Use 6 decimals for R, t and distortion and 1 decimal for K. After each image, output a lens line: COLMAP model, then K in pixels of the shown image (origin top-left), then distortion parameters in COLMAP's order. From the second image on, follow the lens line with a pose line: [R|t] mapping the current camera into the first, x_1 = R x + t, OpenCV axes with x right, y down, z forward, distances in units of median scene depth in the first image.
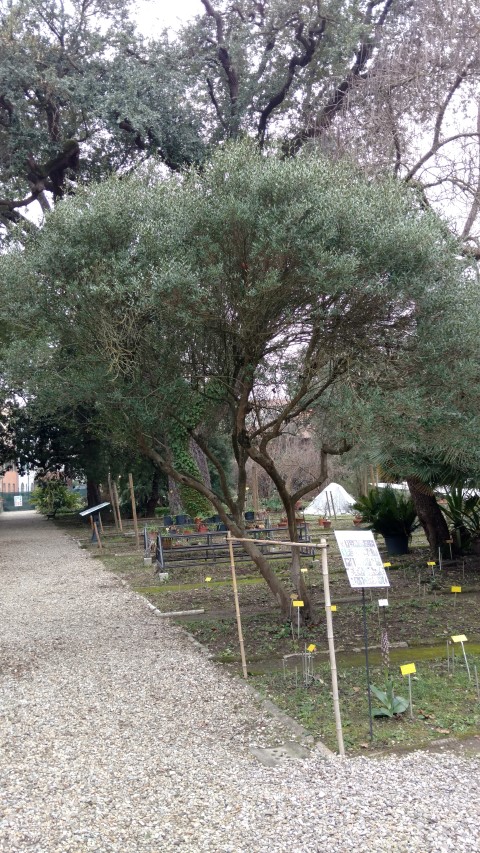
lens RADIAL K [[678.3, 0, 240.0], [0, 678.3, 426.5], [0, 0, 1]] dist [0.012853, -0.055235]
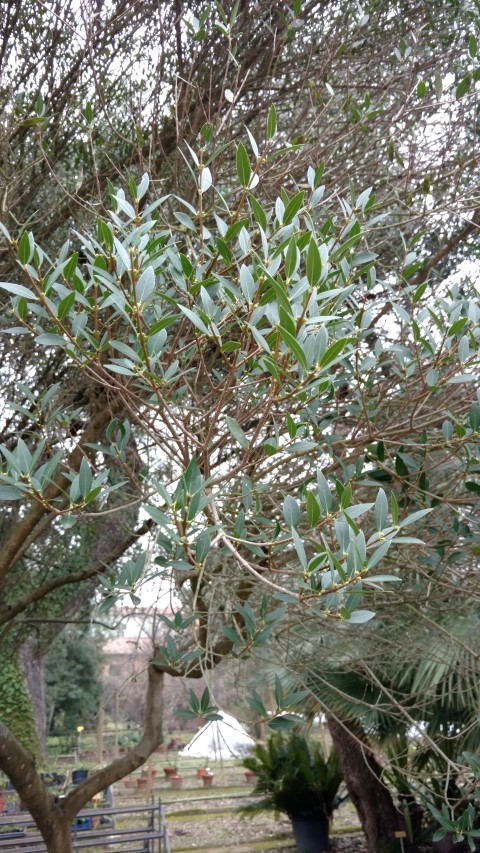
lens RADIAL K [[678.3, 0, 240.0], [0, 678.3, 426.5], [0, 0, 1]] dist [0.012853, -0.055235]
pose [[0.988606, 0.065166, 0.135688, 0.042711], [-0.021495, 0.953308, -0.301235, 0.007440], [-0.148983, 0.294886, 0.943847, 0.227948]]
